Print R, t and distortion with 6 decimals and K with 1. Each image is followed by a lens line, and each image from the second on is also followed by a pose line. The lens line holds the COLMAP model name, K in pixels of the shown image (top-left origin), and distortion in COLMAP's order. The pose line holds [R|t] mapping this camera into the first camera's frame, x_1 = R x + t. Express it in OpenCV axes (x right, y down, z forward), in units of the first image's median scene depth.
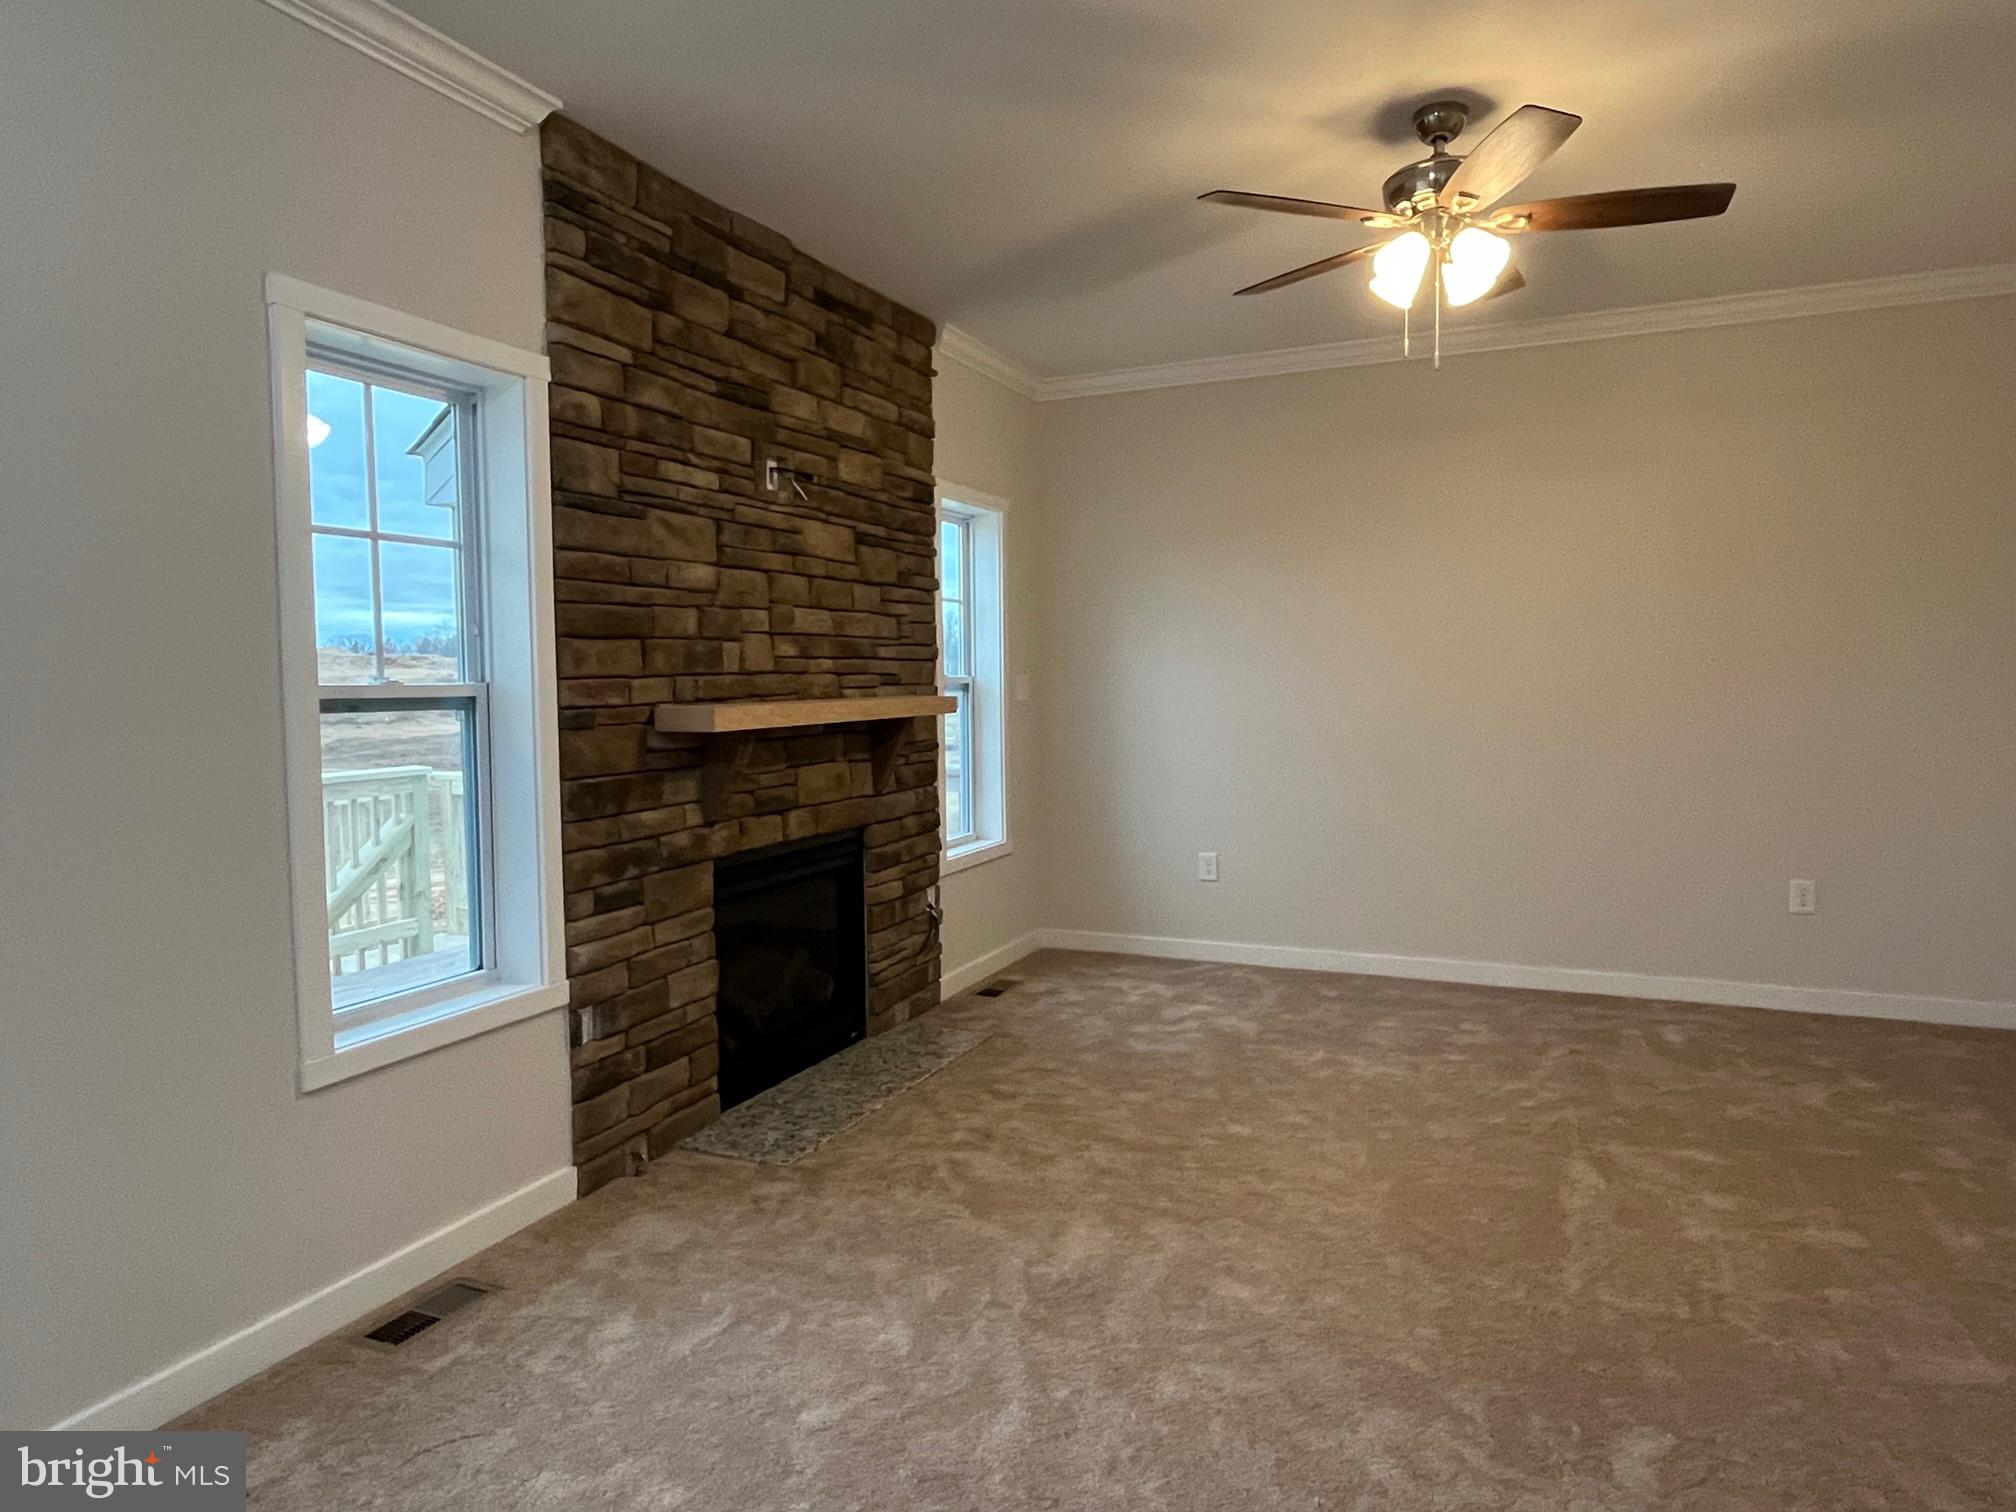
lens RADIAL K [[1212.4, 0, 1014.2], [0, 1212.4, 745.7], [0, 0, 1]] dist [-0.003353, -0.004638]
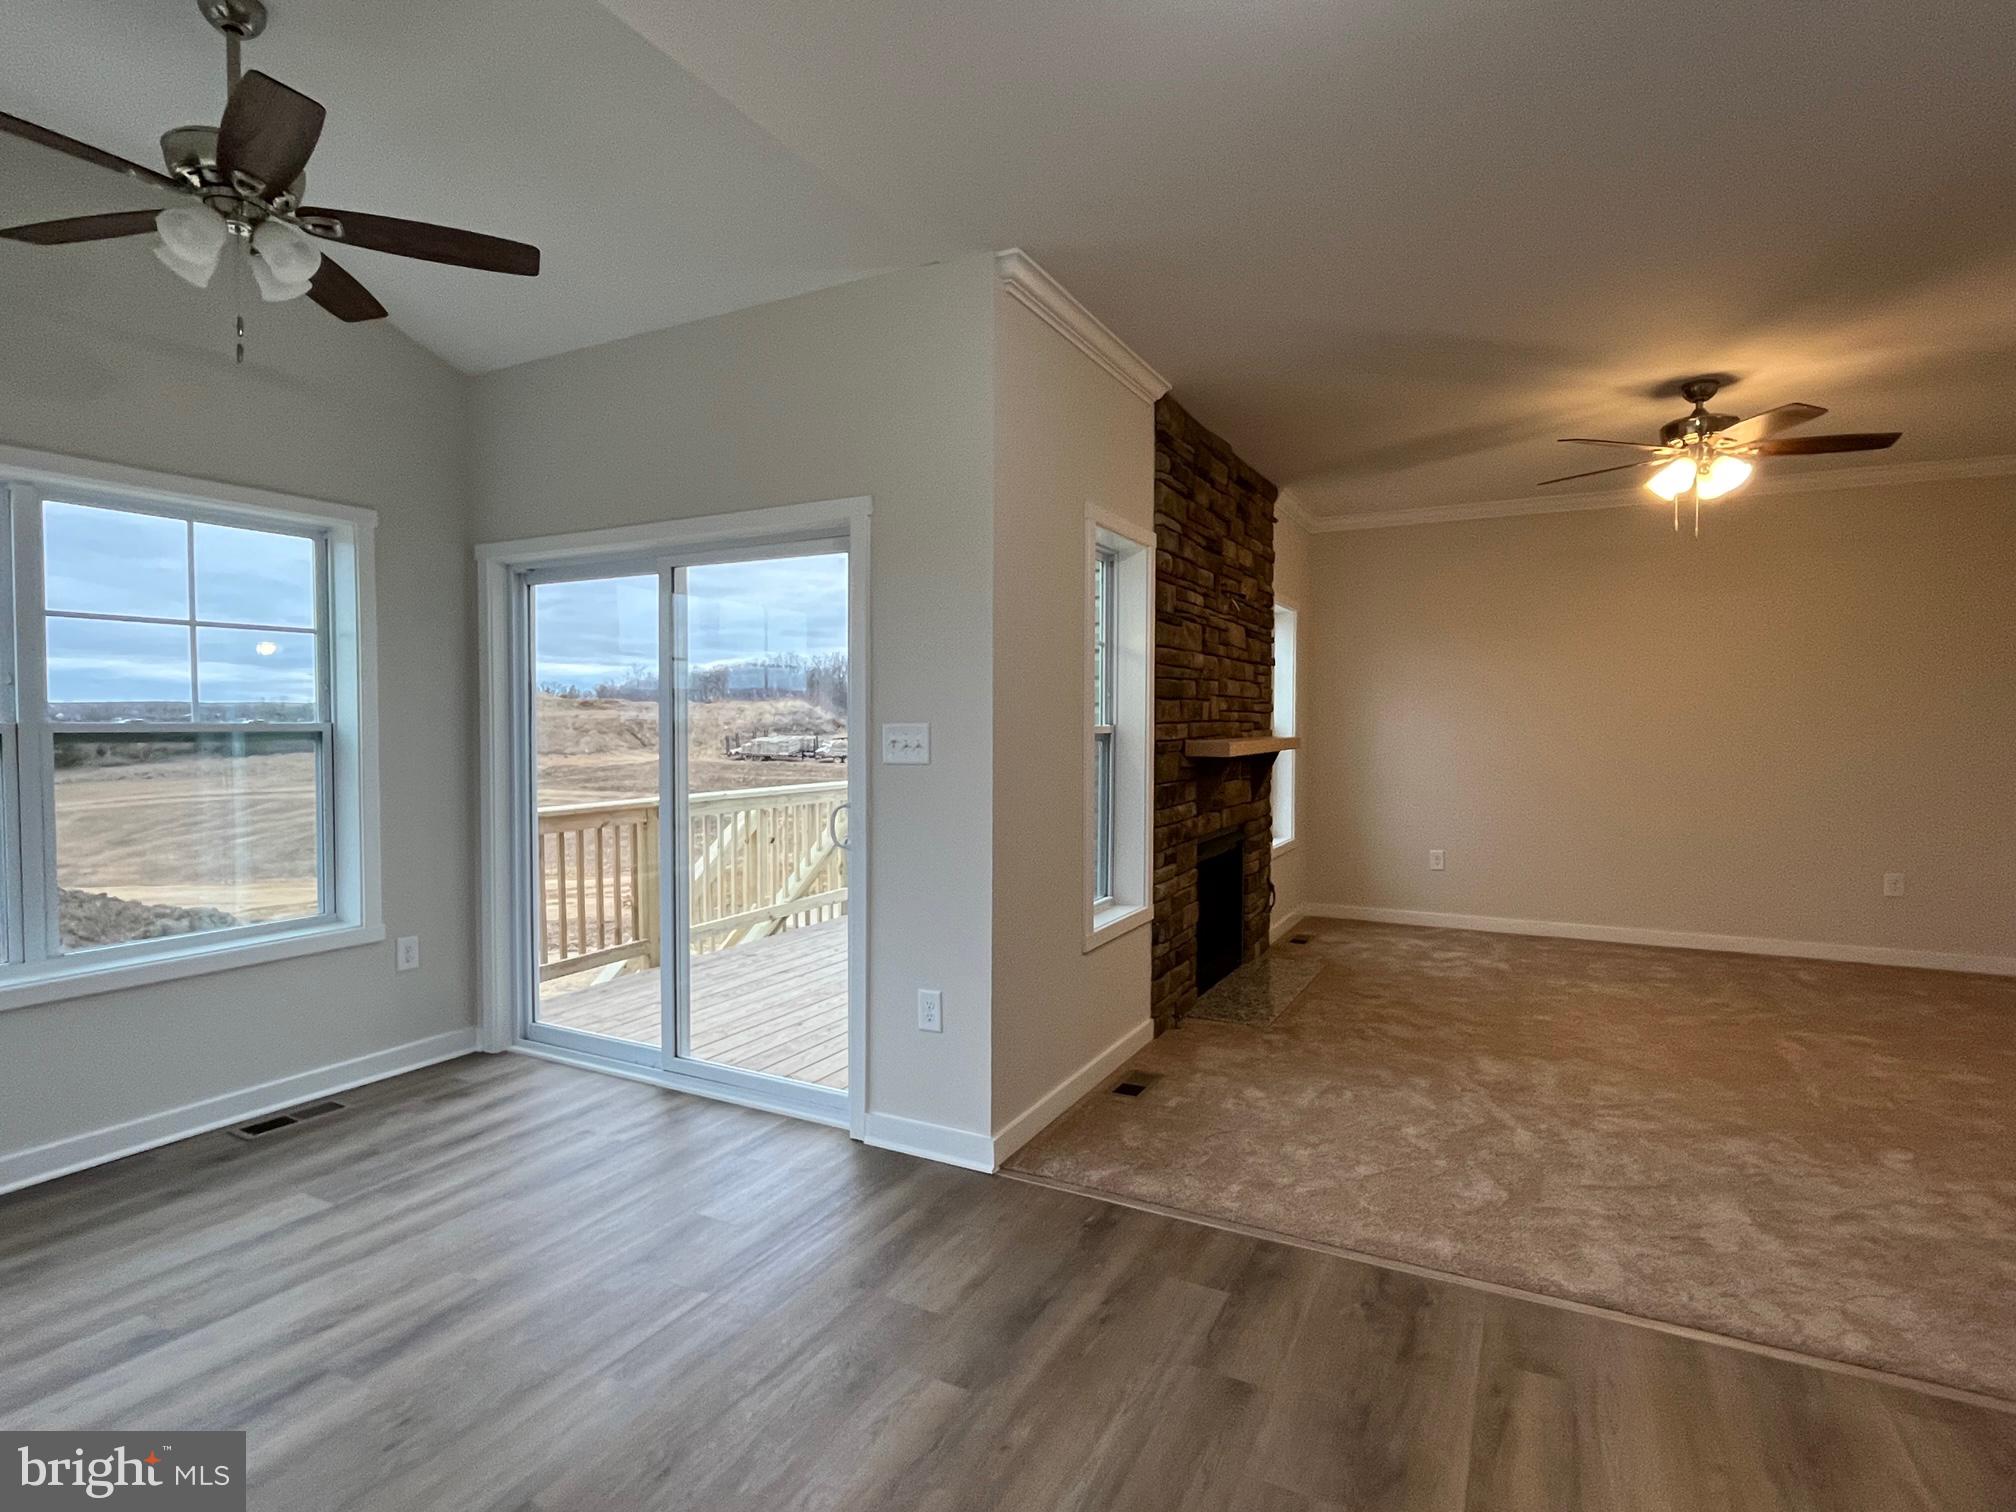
lens RADIAL K [[1017.6, 0, 1007.0], [0, 1017.6, 748.9], [0, 0, 1]] dist [-0.010848, 0.000000]
pose [[0.997268, 0.014217, -0.072482, -0.420675], [-0.016430, 0.999414, -0.030028, 0.022597], [0.072013, 0.031137, 0.996918, -0.367195]]
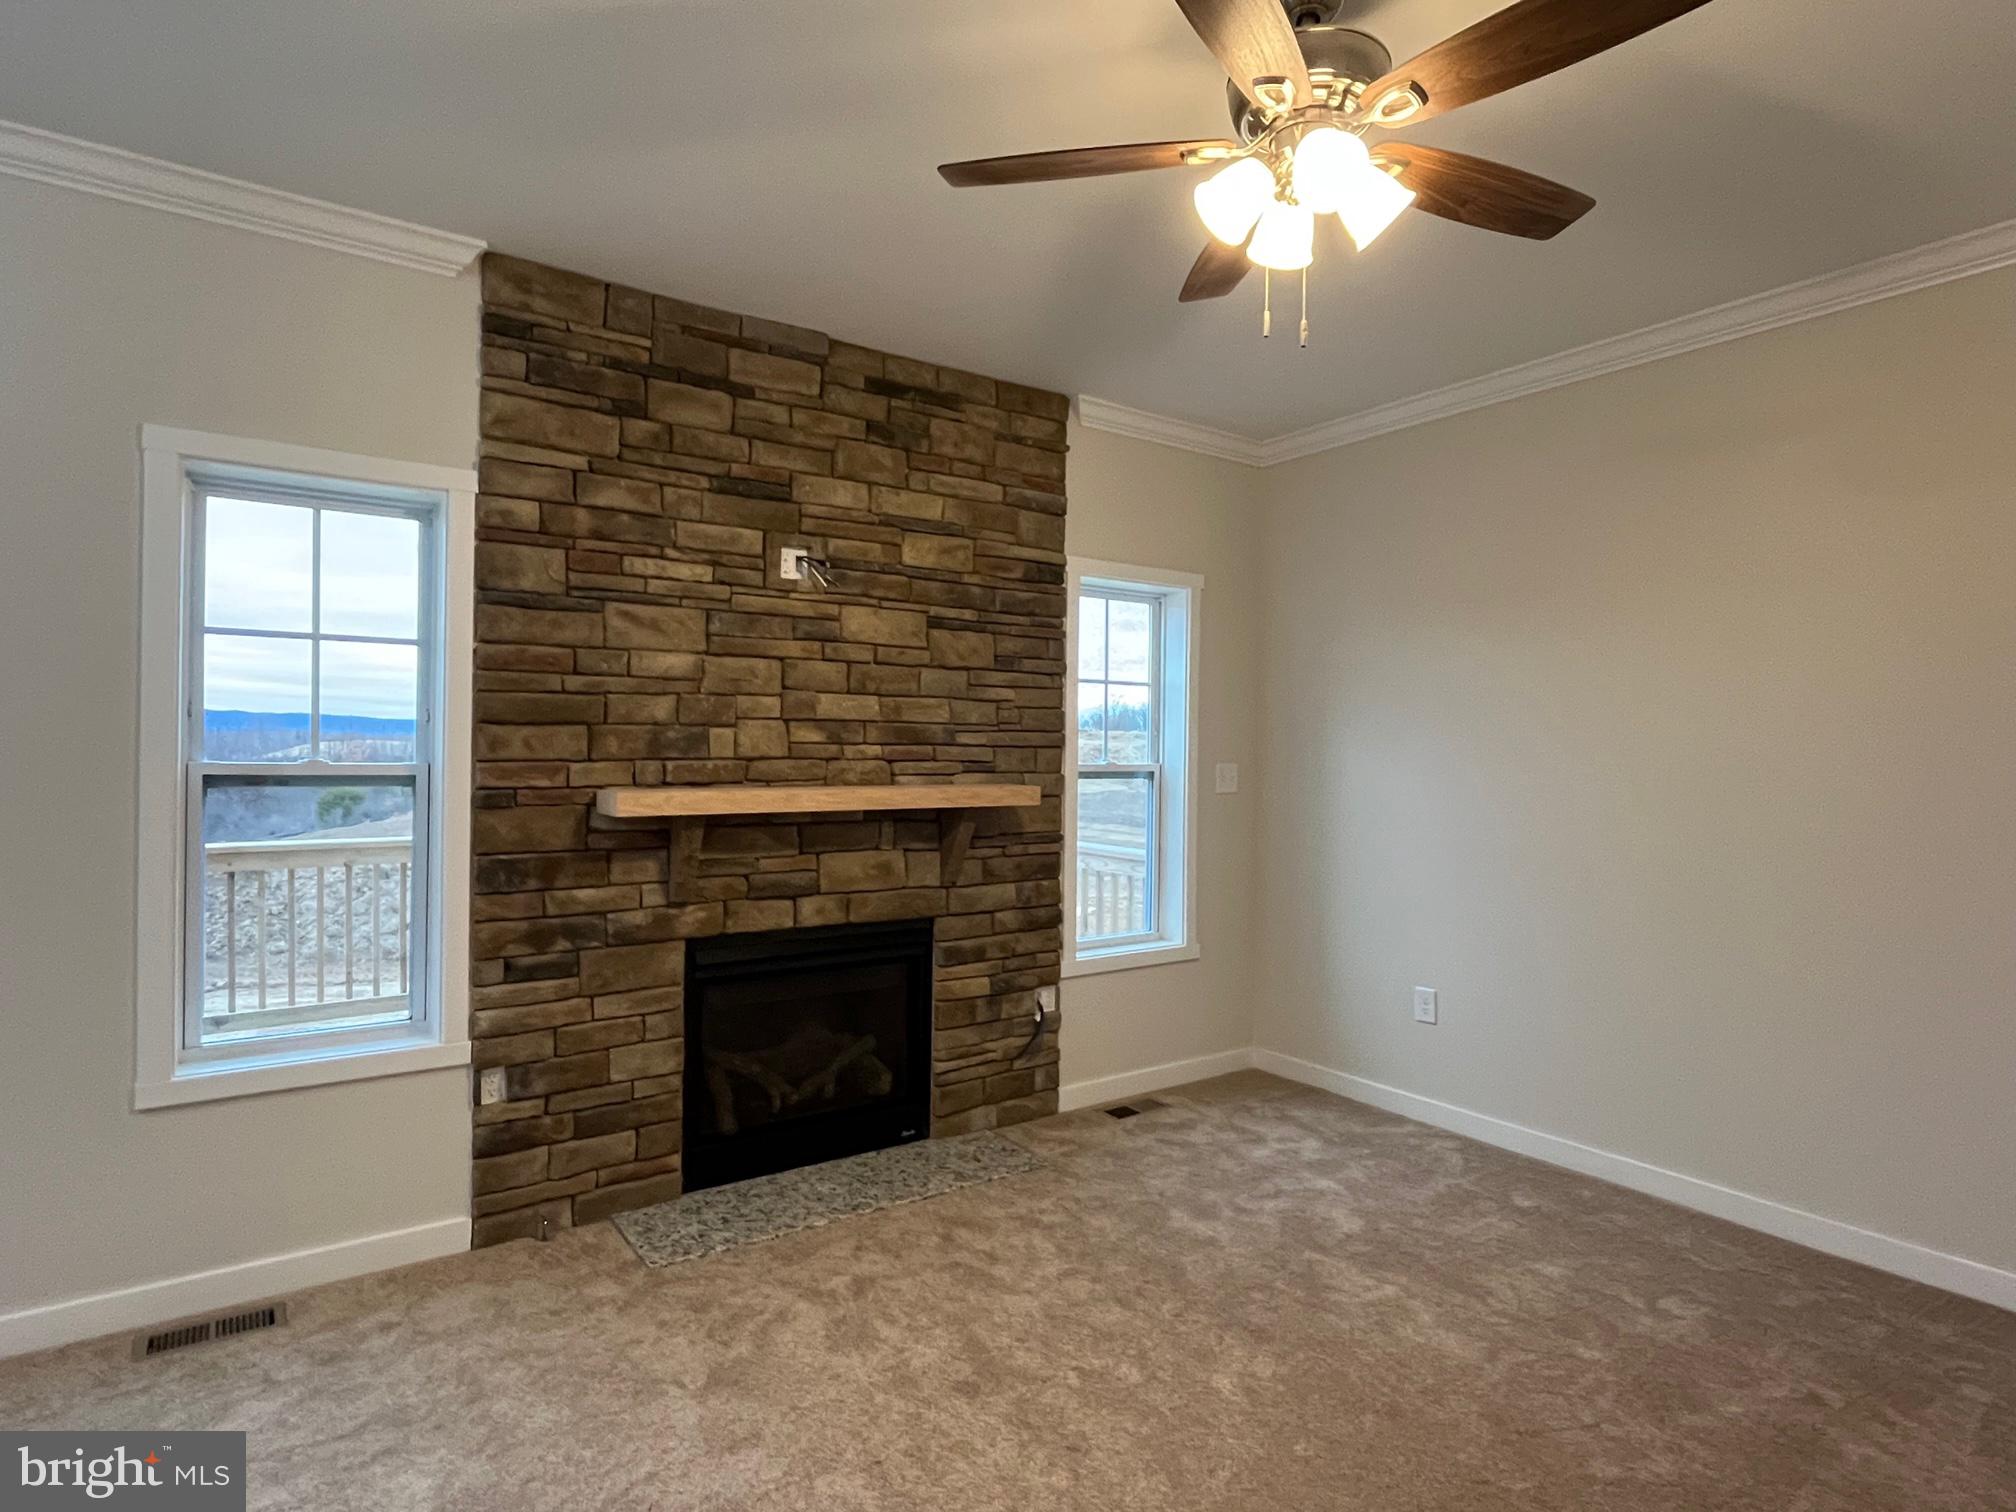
lens RADIAL K [[1077.8, 0, 1007.5], [0, 1077.8, 751.8], [0, 0, 1]] dist [-0.009201, 0.001938]
pose [[0.858247, 0.022229, -0.512756, 0.468001], [-0.050894, 0.997824, -0.041928, -0.041995], [0.510708, 0.062081, 0.857510, 0.365606]]
